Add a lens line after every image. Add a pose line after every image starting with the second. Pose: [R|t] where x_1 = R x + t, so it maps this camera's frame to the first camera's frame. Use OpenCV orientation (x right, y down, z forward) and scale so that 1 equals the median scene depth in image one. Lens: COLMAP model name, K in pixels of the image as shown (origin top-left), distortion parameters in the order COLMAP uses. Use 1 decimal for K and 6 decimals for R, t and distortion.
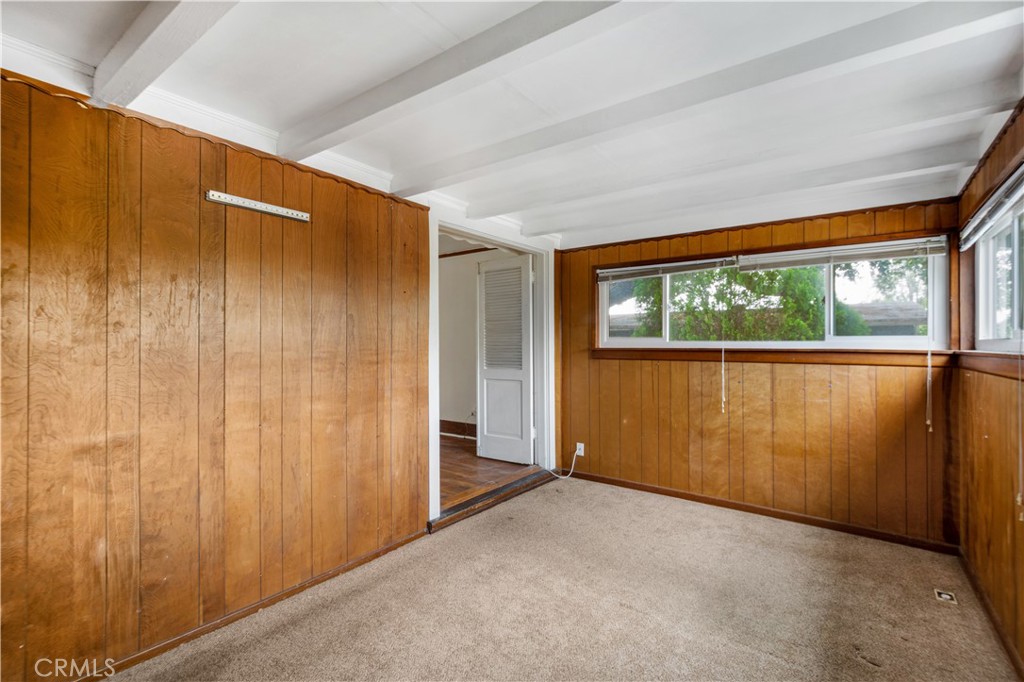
lens RADIAL K [[459.4, 0, 512.0], [0, 459.4, 345.4], [0, 0, 1]] dist [0.005654, -0.000095]
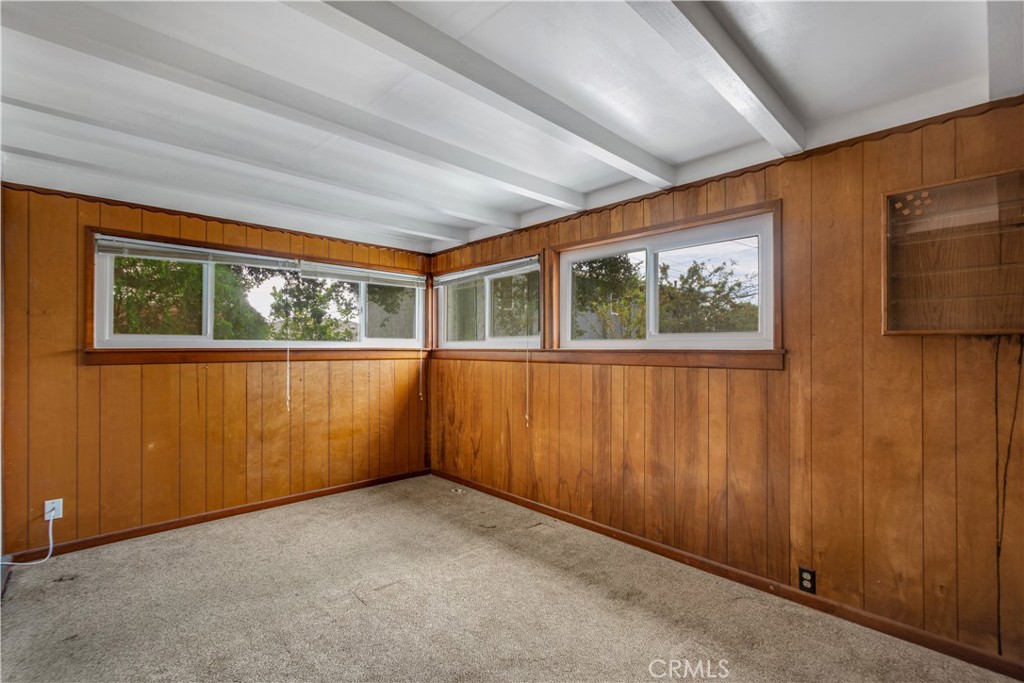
lens RADIAL K [[459.4, 0, 507.2], [0, 459.4, 343.6], [0, 0, 1]] dist [0.005654, -0.000095]
pose [[0.181233, 0.002636, 0.983437, -0.455255], [-0.000867, 0.999996, -0.002521, -0.001186], [-0.983440, -0.000396, 0.181235, 0.339593]]
